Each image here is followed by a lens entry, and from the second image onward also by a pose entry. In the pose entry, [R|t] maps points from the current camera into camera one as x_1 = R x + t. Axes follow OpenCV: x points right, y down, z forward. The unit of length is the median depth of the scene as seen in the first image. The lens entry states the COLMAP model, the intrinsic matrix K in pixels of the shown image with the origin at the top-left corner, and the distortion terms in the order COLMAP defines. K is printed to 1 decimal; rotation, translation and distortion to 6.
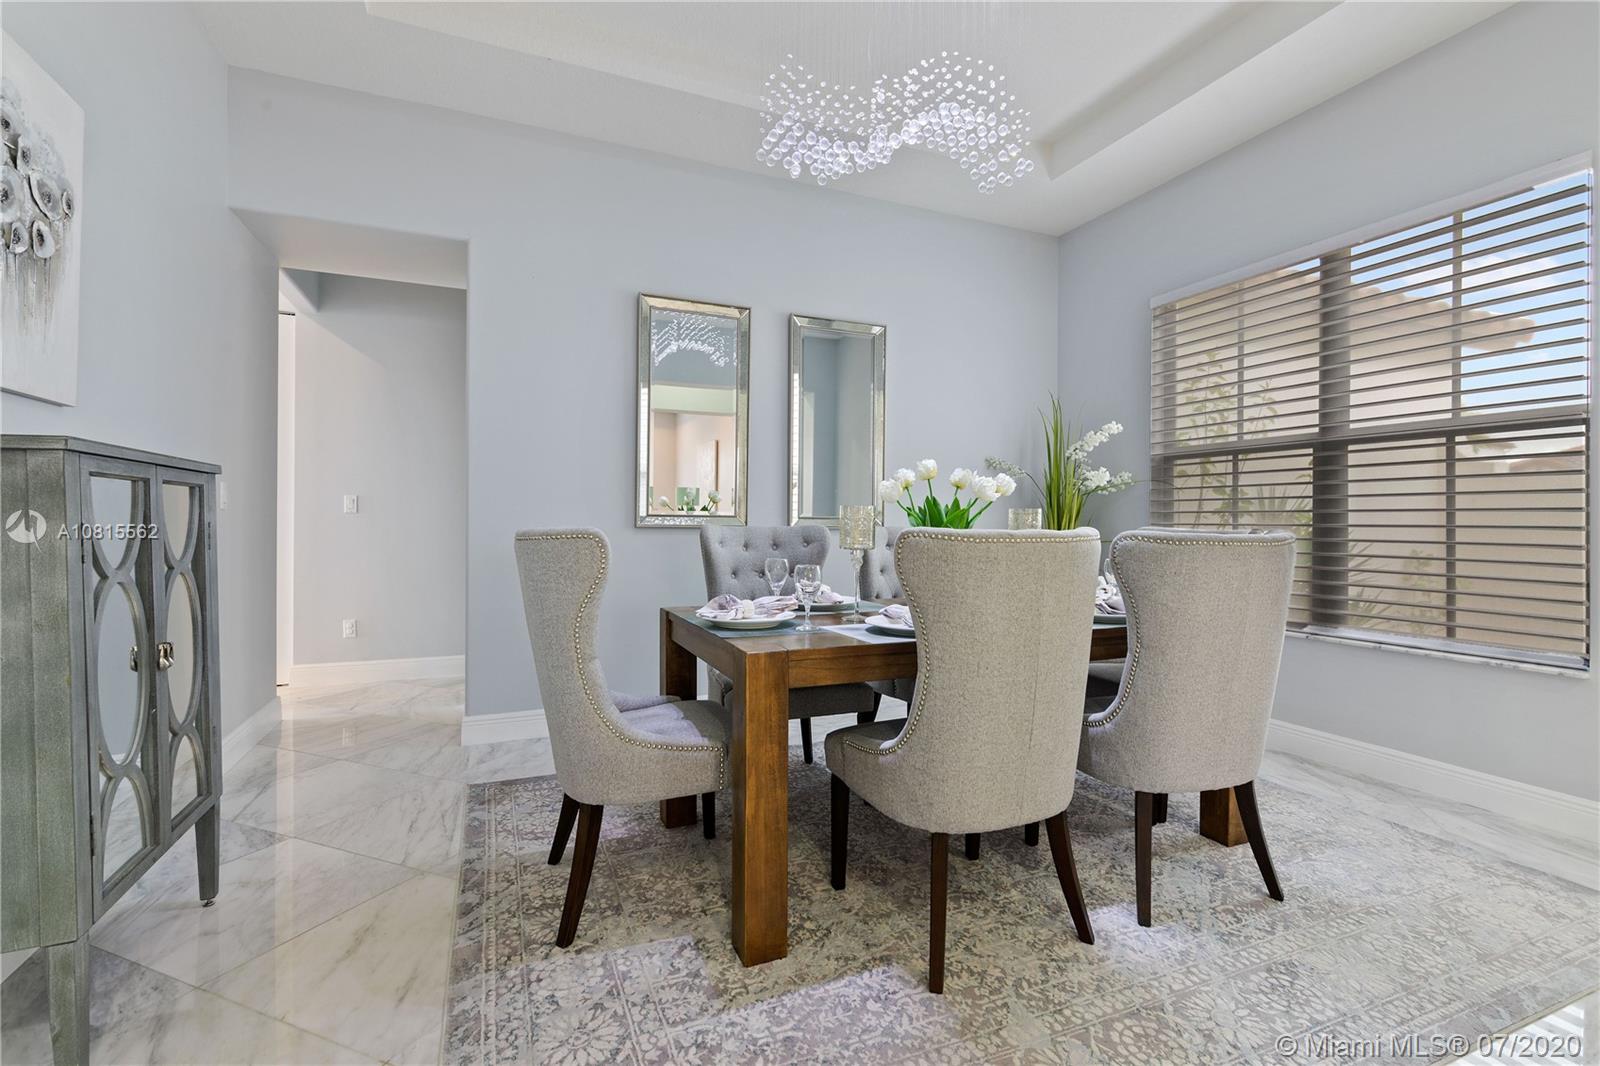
lens RADIAL K [[741.2, 0, 809.8], [0, 741.2, 518.5], [0, 0, 1]] dist [0.003310, -0.000115]
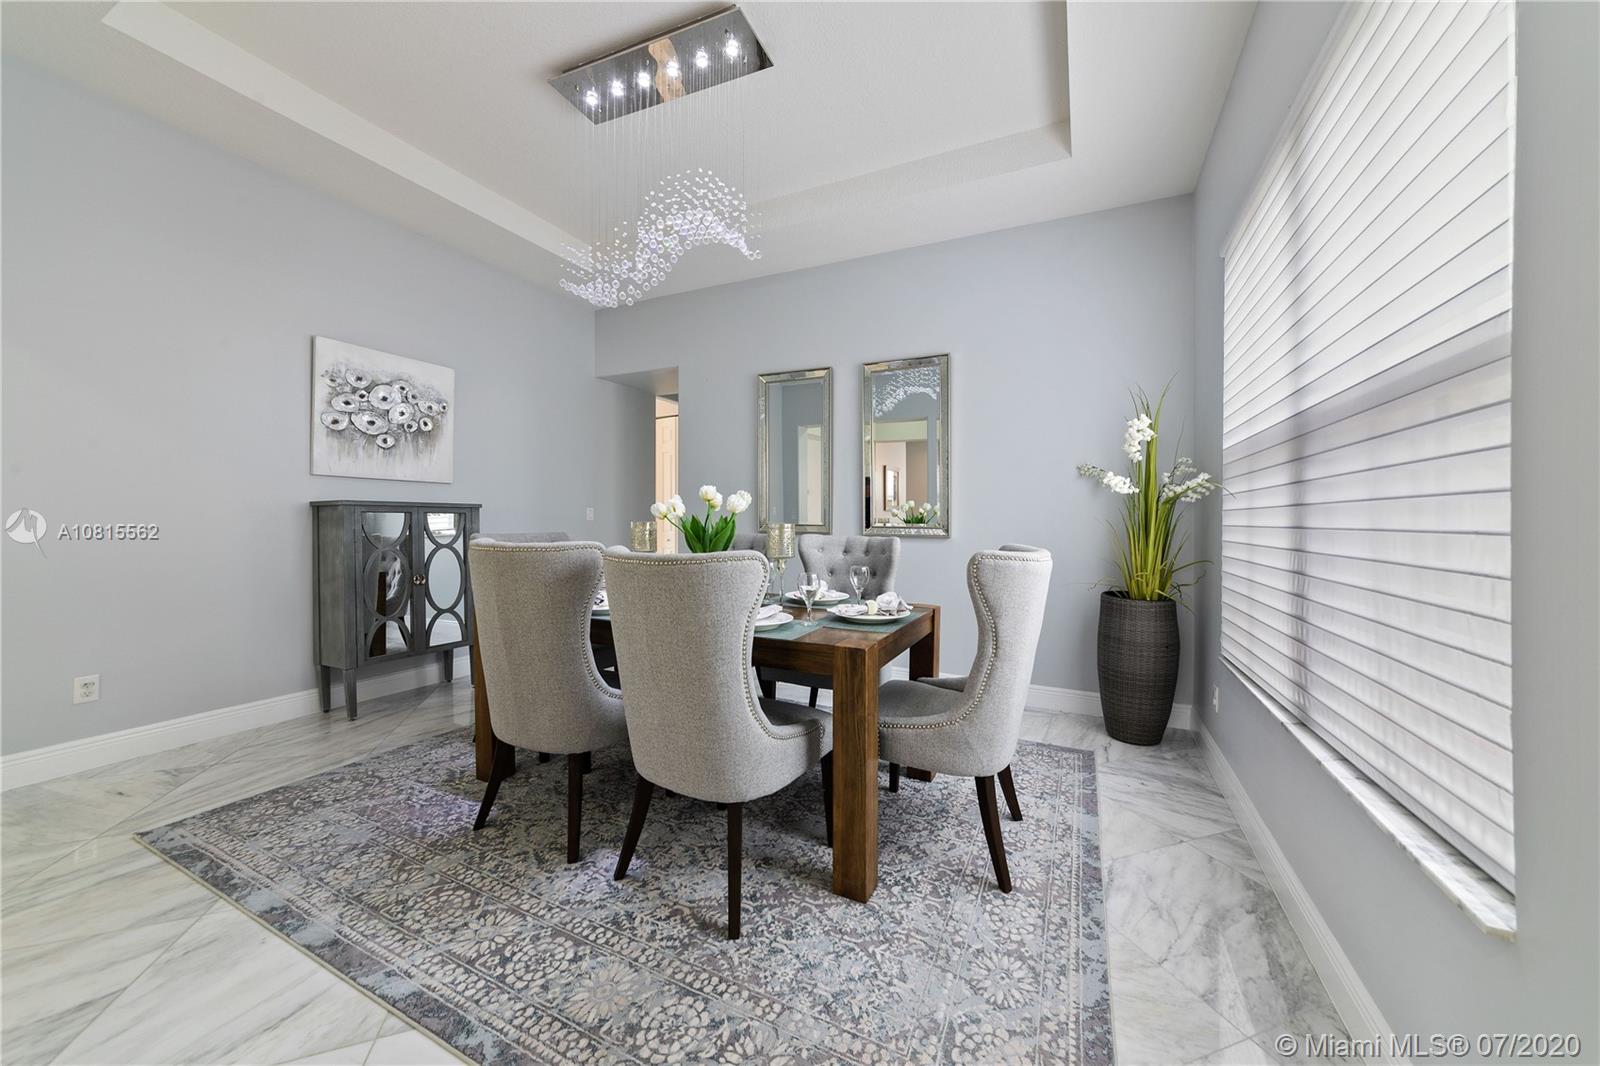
lens RADIAL K [[564.7, 0, 800.8], [0, 564.7, 524.7], [0, 0, 1]] dist [-0.001630, 0.000650]
pose [[0.653485, 0.013334, -0.756822, 1.499839], [-0.004982, 0.999899, 0.013315, -0.043315], [0.756923, -0.004930, 0.653486, 0.709425]]
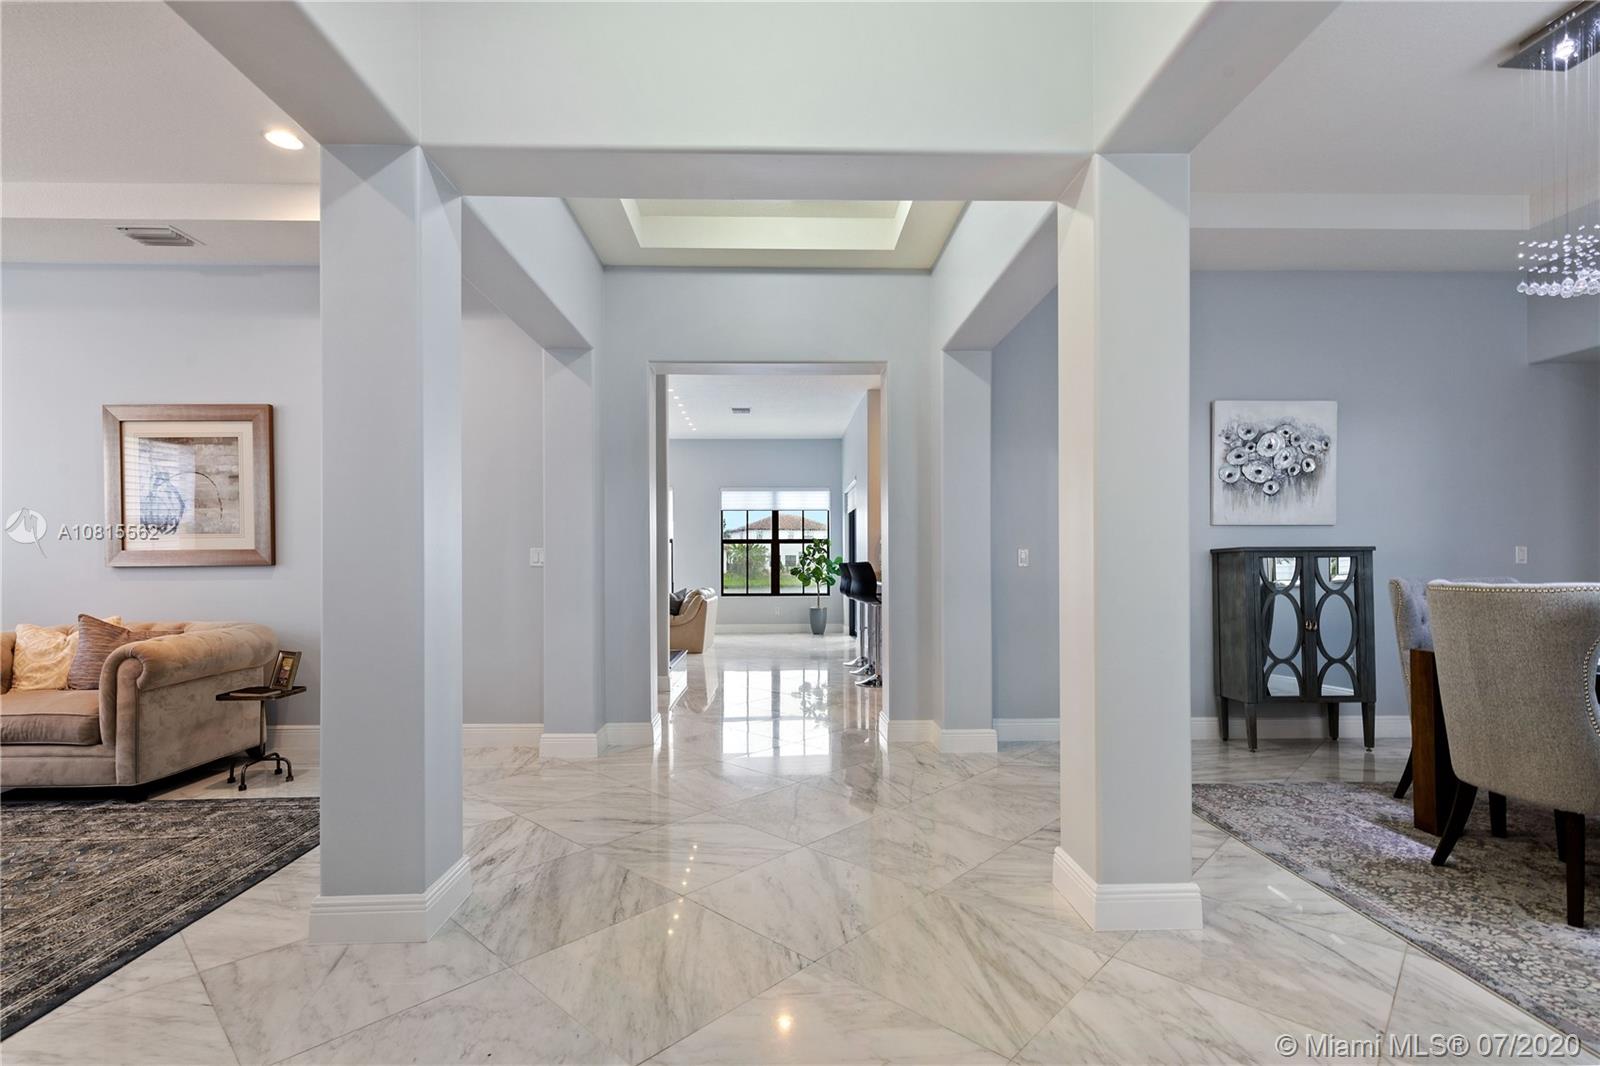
lens RADIAL K [[741.2, 0, 800.9], [0, 741.2, 568.4], [0, 0, 1]] dist [0.003310, -0.000115]
pose [[-0.359862, 0.005881, -0.932987, 2.138667], [0.011400, 0.999933, 0.001906, -0.038680], [0.932936, -0.009951, -0.359905, 0.276316]]
